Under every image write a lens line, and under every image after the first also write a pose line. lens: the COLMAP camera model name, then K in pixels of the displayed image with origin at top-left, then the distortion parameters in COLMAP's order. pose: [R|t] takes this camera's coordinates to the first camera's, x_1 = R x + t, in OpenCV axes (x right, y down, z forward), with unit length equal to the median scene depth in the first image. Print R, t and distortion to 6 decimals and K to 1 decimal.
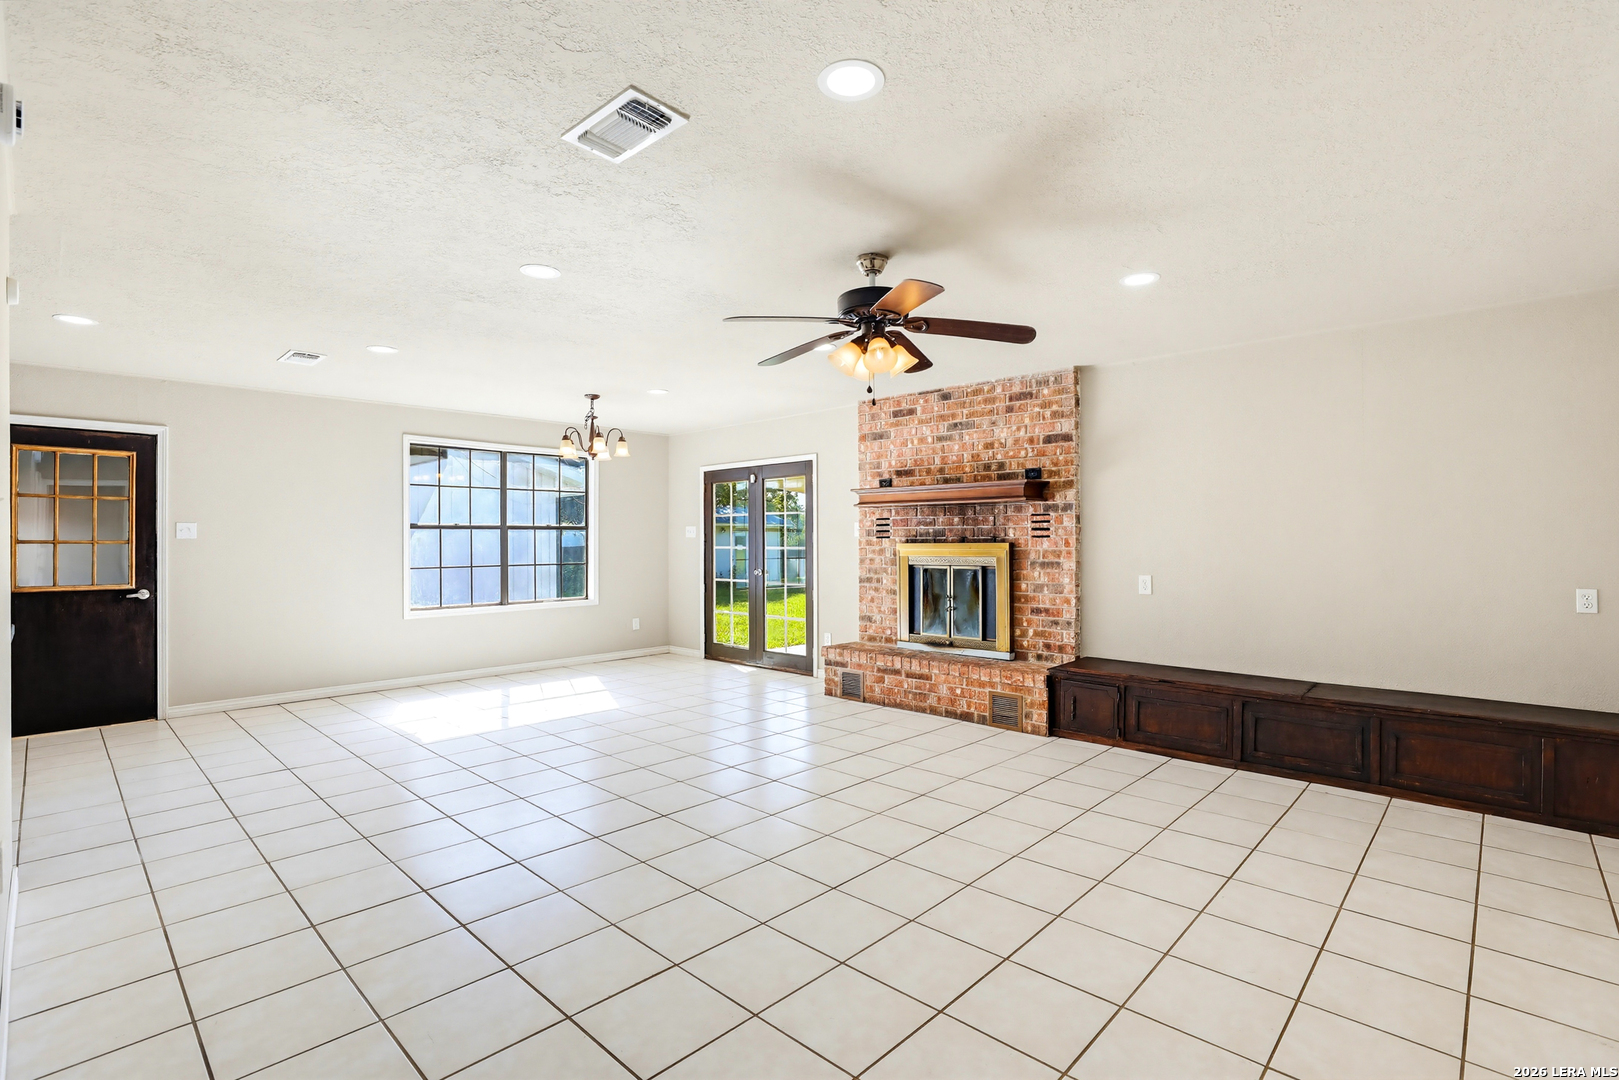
lens RADIAL K [[773.2, 0, 787.0], [0, 773.2, 541.3], [0, 0, 1]] dist [-0.029454, 0.006662]
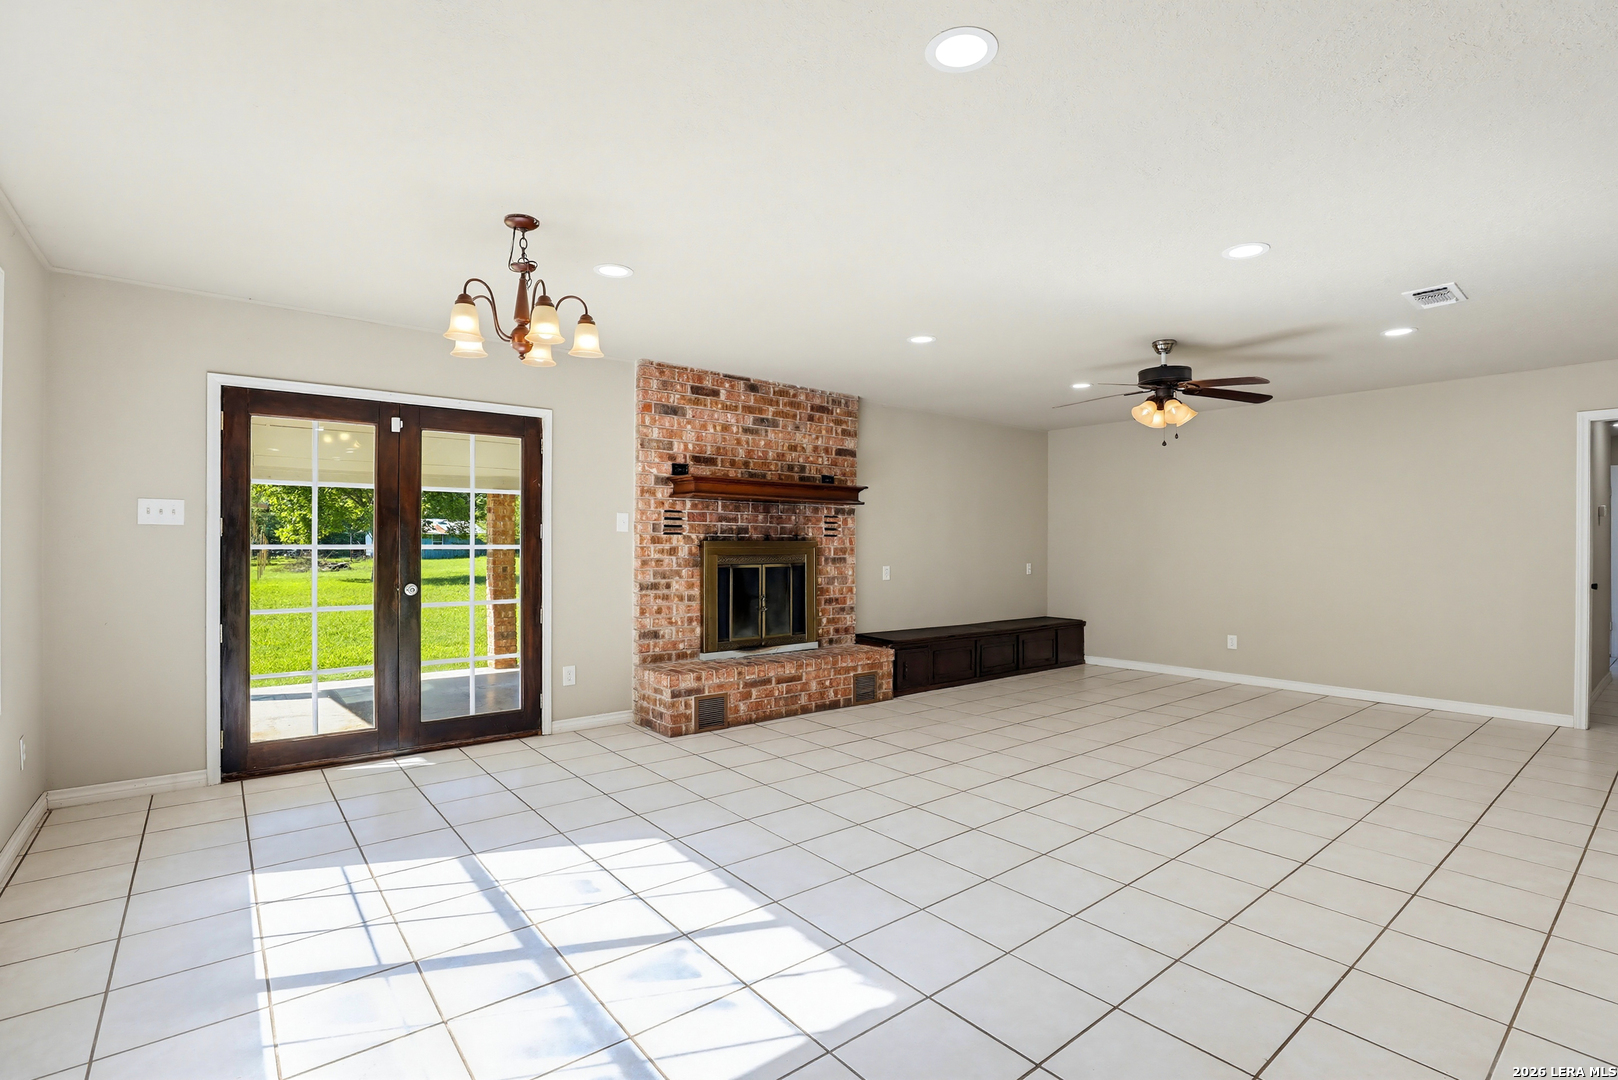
lens RADIAL K [[772.7, 0, 842.5], [0, 772.7, 543.1], [0, 0, 1]] dist [-0.029454, 0.006662]
pose [[0.081486, 0.003199, 0.996669, -0.772539], [-0.004200, 0.999987, -0.002866, 0.007582], [-0.996666, -0.003952, 0.081498, 0.845643]]
